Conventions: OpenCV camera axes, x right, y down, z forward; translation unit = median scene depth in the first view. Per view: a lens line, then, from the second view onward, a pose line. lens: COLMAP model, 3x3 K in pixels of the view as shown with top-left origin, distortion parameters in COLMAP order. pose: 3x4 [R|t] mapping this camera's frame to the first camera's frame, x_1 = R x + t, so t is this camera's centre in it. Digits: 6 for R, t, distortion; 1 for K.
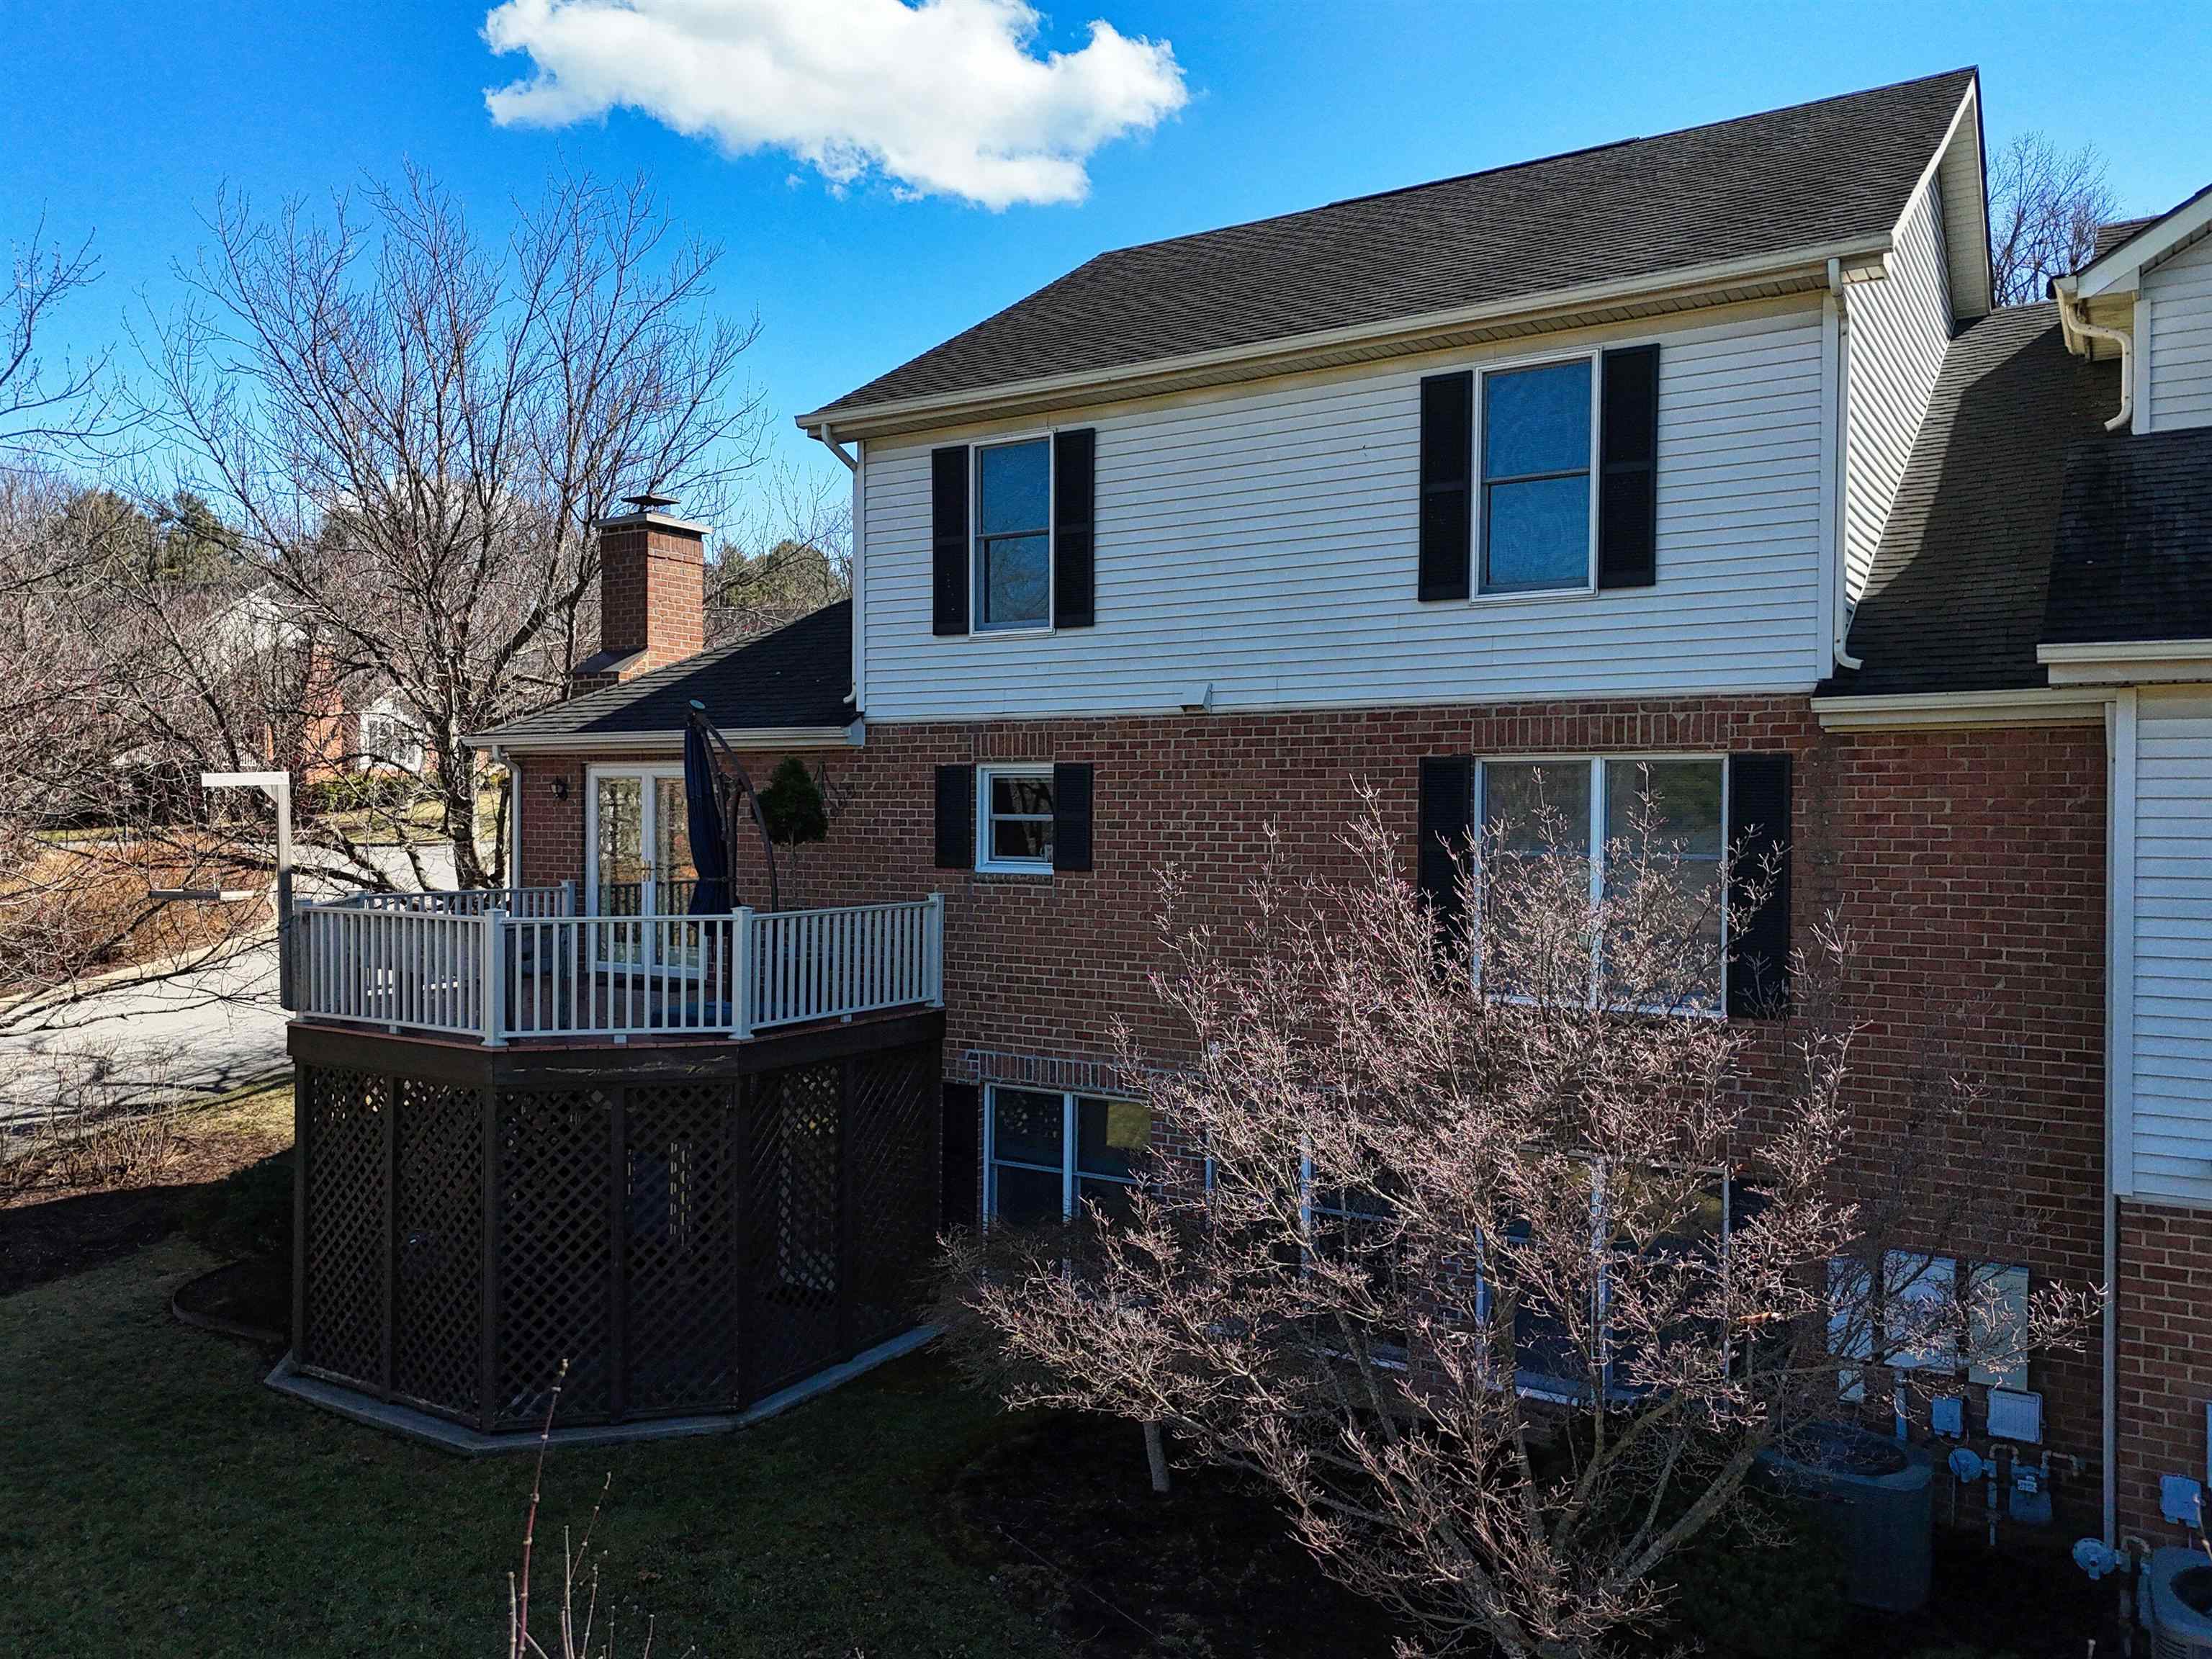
lens RADIAL K [[1626.8, 0, 1106.0], [0, 1626.8, 829.5], [0, 0, 1]] dist [0.067353, -0.057384]
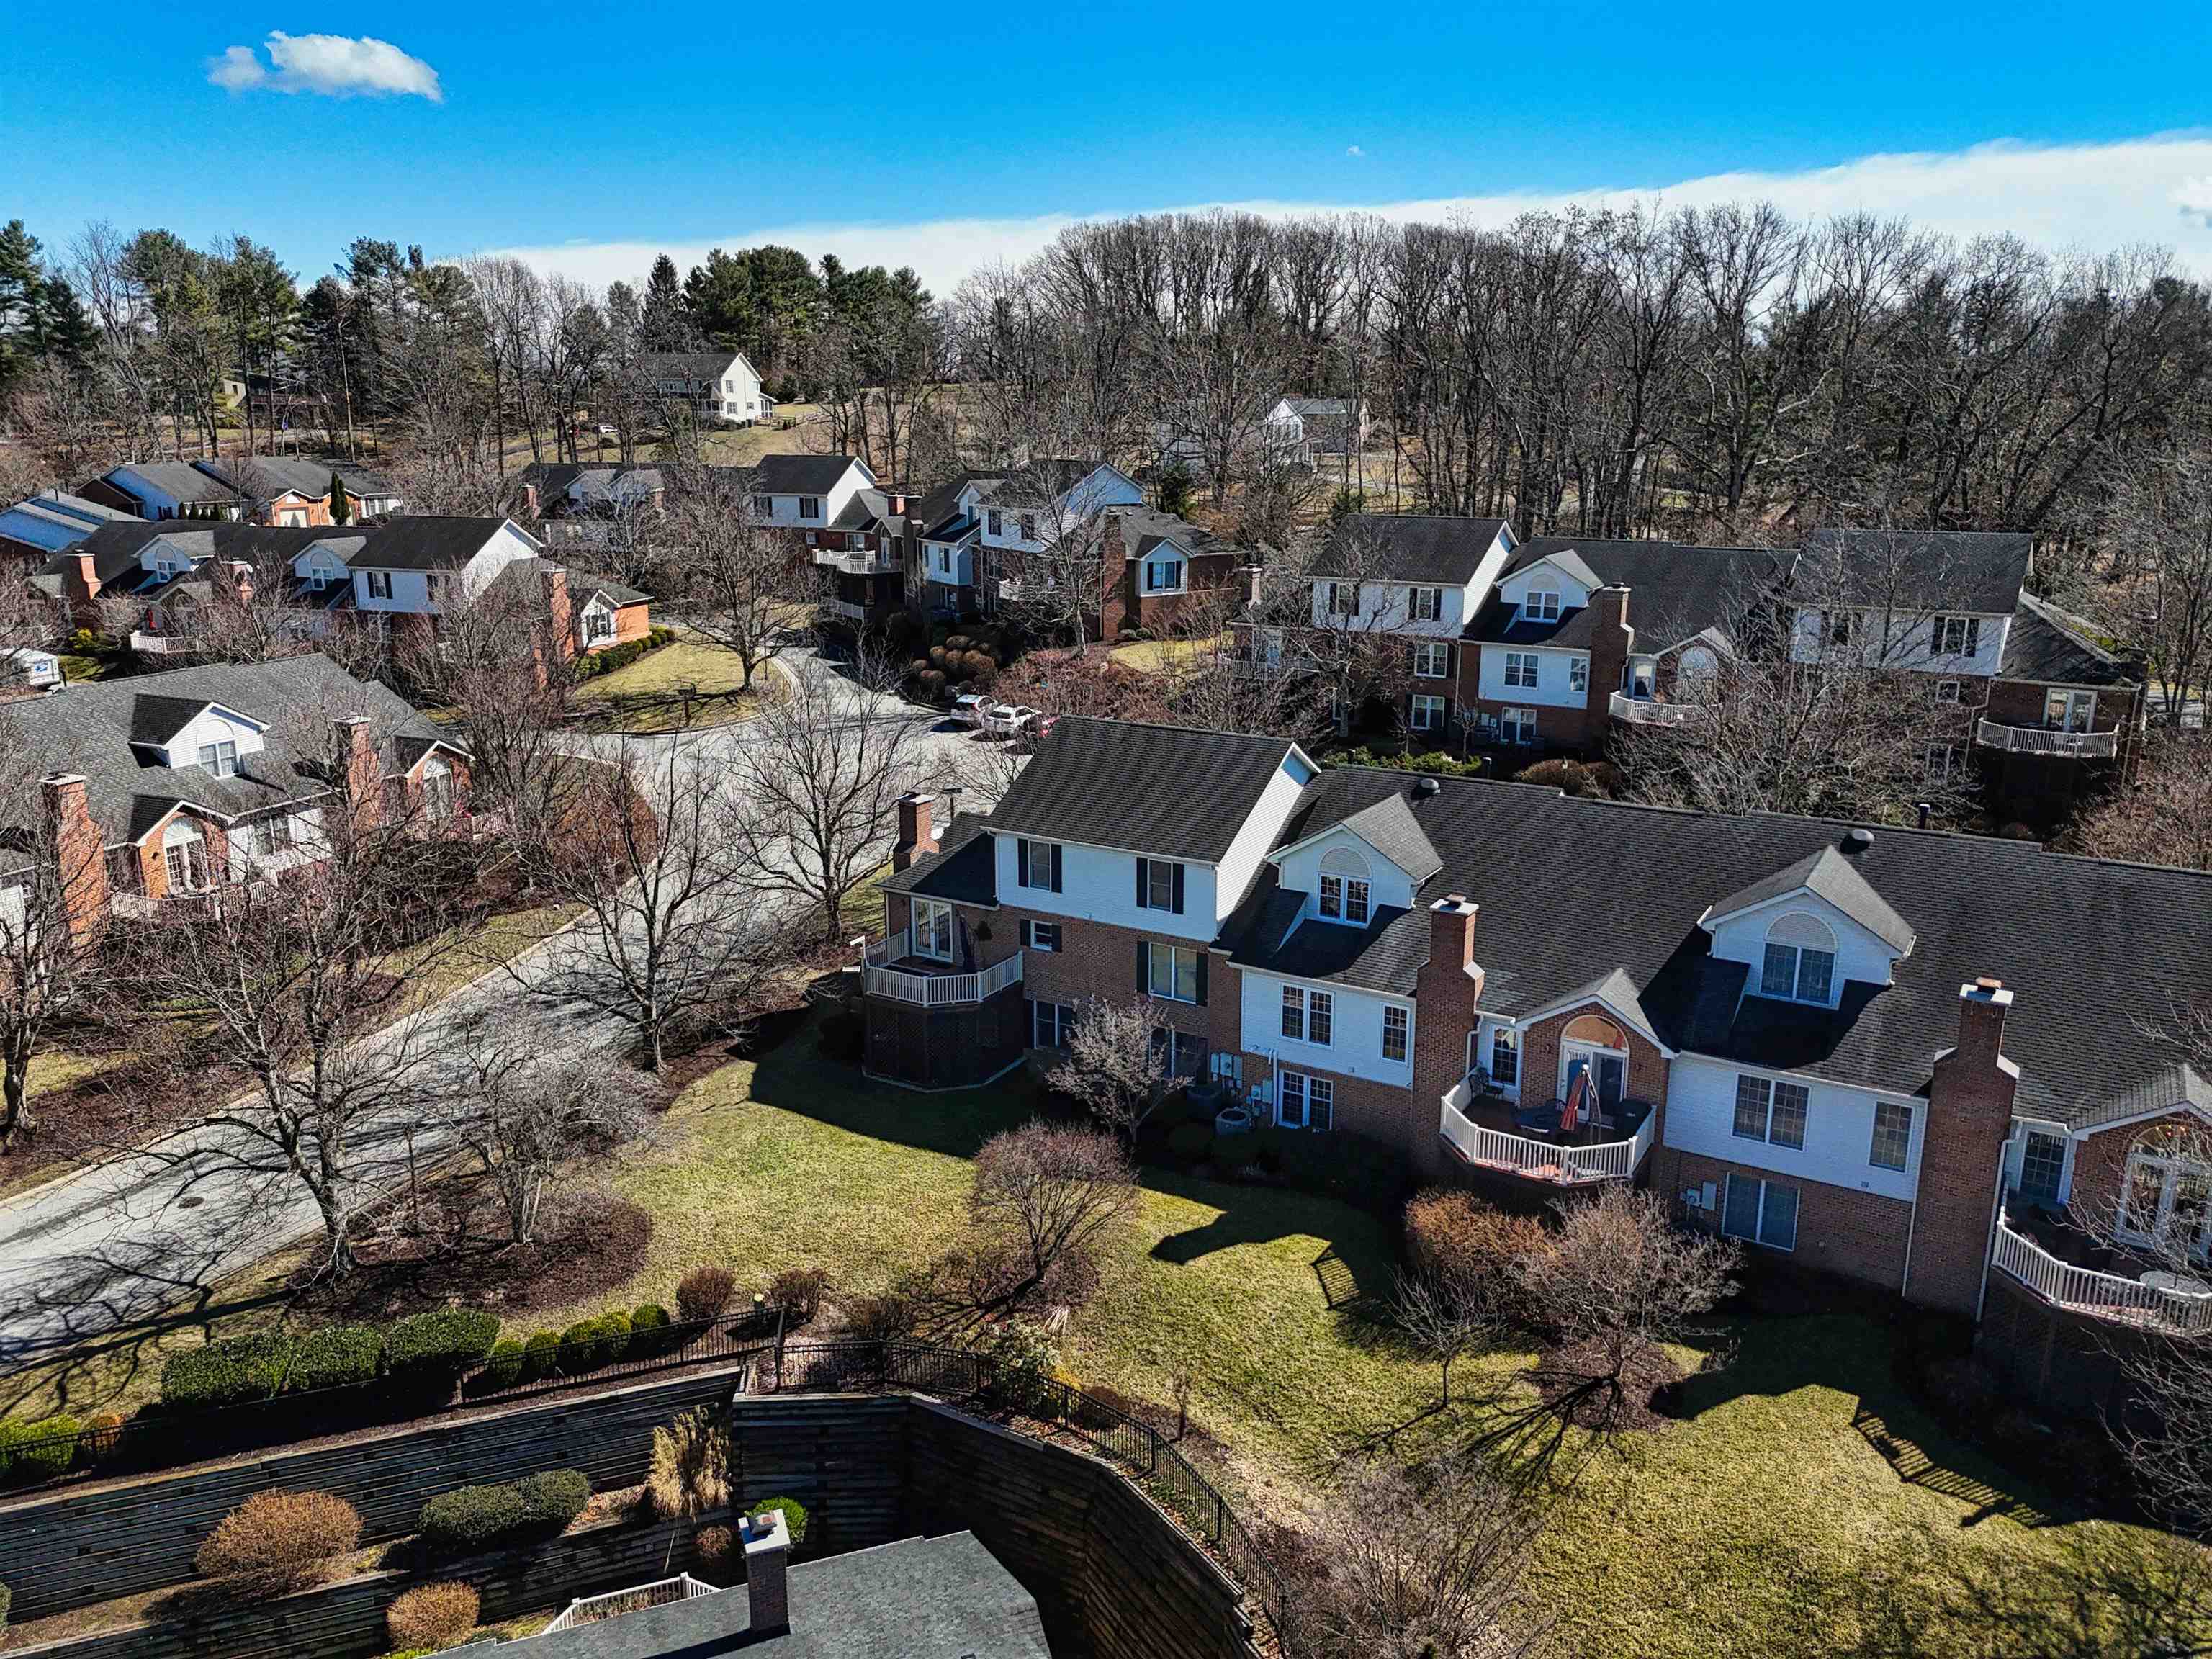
lens RADIAL K [[1626.8, 0, 1106.0], [0, 1626.8, 829.5], [0, 0, 1]] dist [0.067353, -0.057384]
pose [[0.999787, -0.009772, 0.018157, 0.030139], [0.005023, 0.969466, 0.245176, -1.240616], [-0.019998, -0.245032, 0.969309, -2.779525]]
